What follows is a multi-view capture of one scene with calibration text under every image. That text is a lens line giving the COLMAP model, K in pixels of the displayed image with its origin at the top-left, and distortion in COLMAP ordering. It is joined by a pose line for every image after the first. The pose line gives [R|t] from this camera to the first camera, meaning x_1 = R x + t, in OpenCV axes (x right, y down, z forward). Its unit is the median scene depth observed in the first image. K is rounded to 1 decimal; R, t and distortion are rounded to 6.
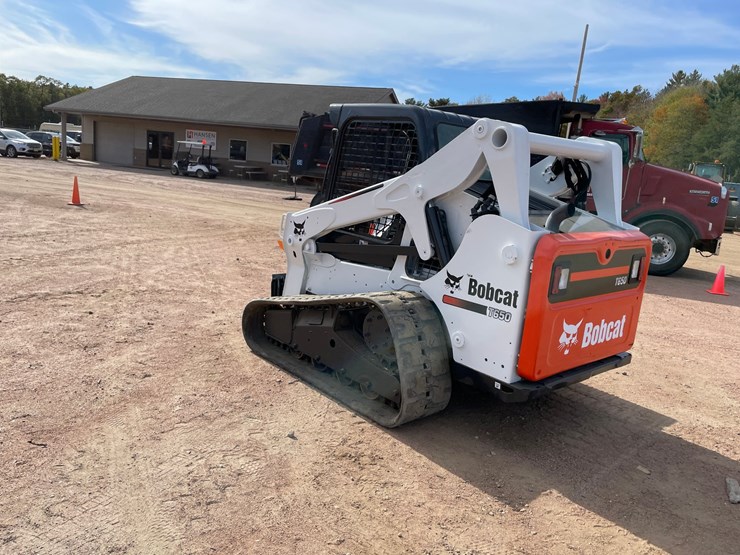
lens RADIAL K [[560.2, 0, 362.6], [0, 560.2, 272.9], [0, 0, 1]] dist [0.092726, -0.127579]
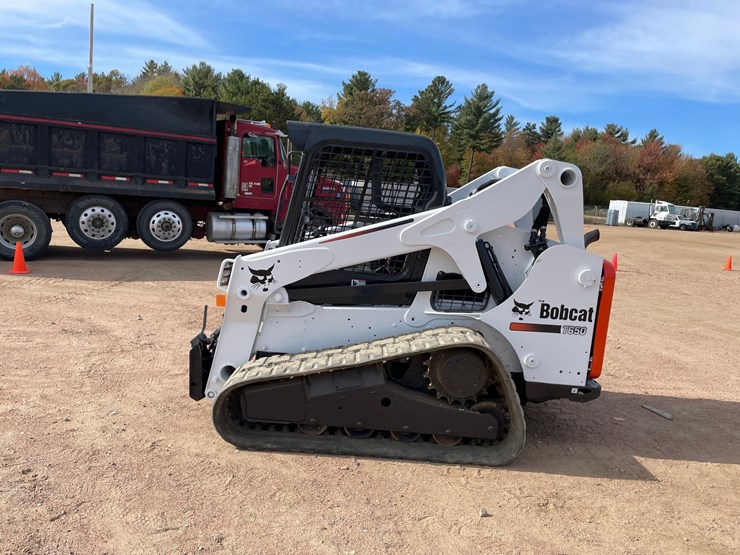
lens RADIAL K [[560.2, 0, 363.3], [0, 560.2, 274.1], [0, 0, 1]] dist [0.092726, -0.127579]
pose [[0.664079, -0.147537, 0.732961, -0.756814], [0.125257, 0.988435, 0.085475, -0.166708], [-0.737095, 0.035046, 0.674879, 0.460806]]
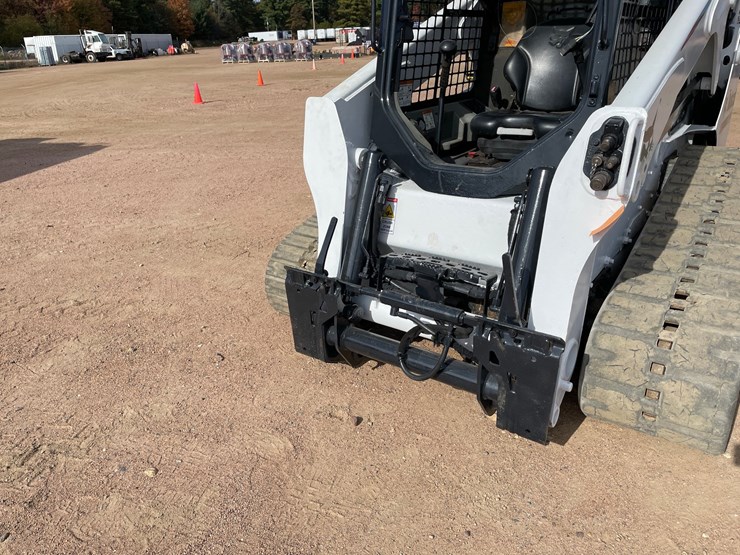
lens RADIAL K [[560.2, 0, 366.9], [0, 560.2, 281.2], [0, 0, 1]] dist [0.092726, -0.127579]
pose [[-0.228364, -0.458435, 0.858887, -0.553121], [0.202154, 0.840643, 0.502446, -0.288845], [-0.952357, 0.288368, -0.099298, 1.575273]]
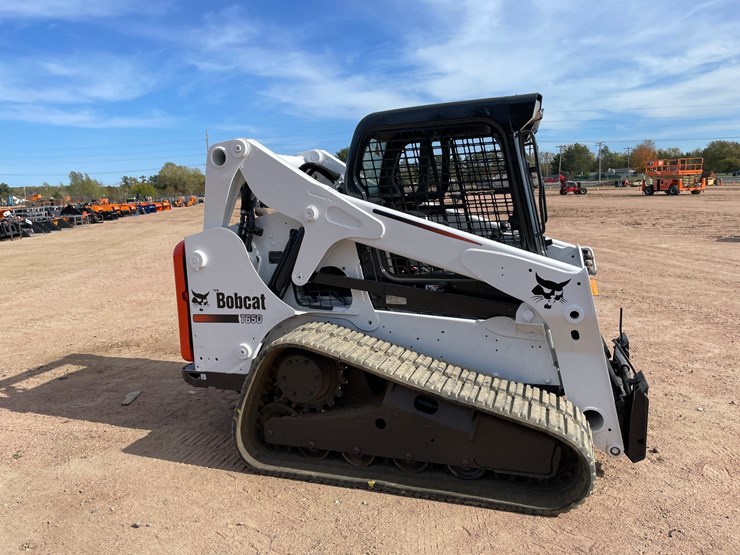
lens RADIAL K [[560.2, 0, 364.9], [0, 560.2, 263.5], [0, 0, 1]] dist [0.092726, -0.127579]
pose [[-0.861851, 0.009427, -0.507075, 0.733507], [-0.133810, 0.960173, 0.245282, -0.316567], [0.489192, 0.279248, -0.826264, 2.005990]]
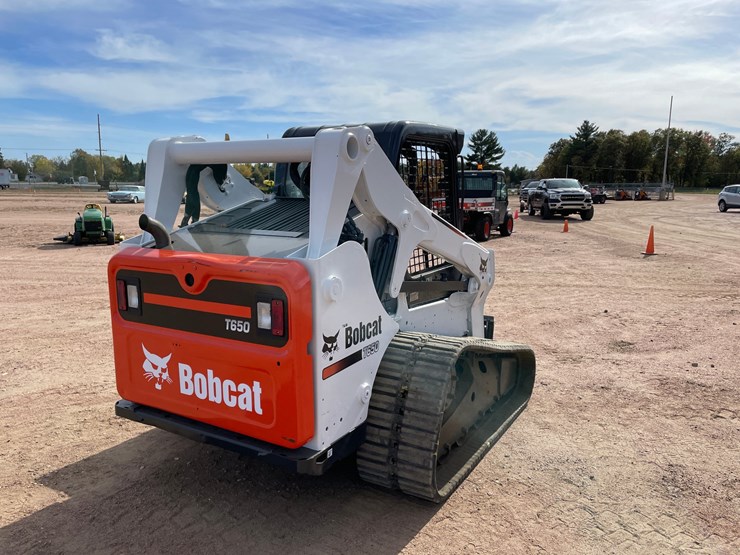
lens RADIAL K [[560.2, 0, 369.2], [0, 560.2, 276.0], [0, 0, 1]] dist [0.092726, -0.127579]
pose [[0.308077, 0.064269, -0.949188, 1.141554], [-0.156532, 0.987542, 0.016060, -0.082270], [0.938395, 0.143631, 0.314300, 0.903186]]
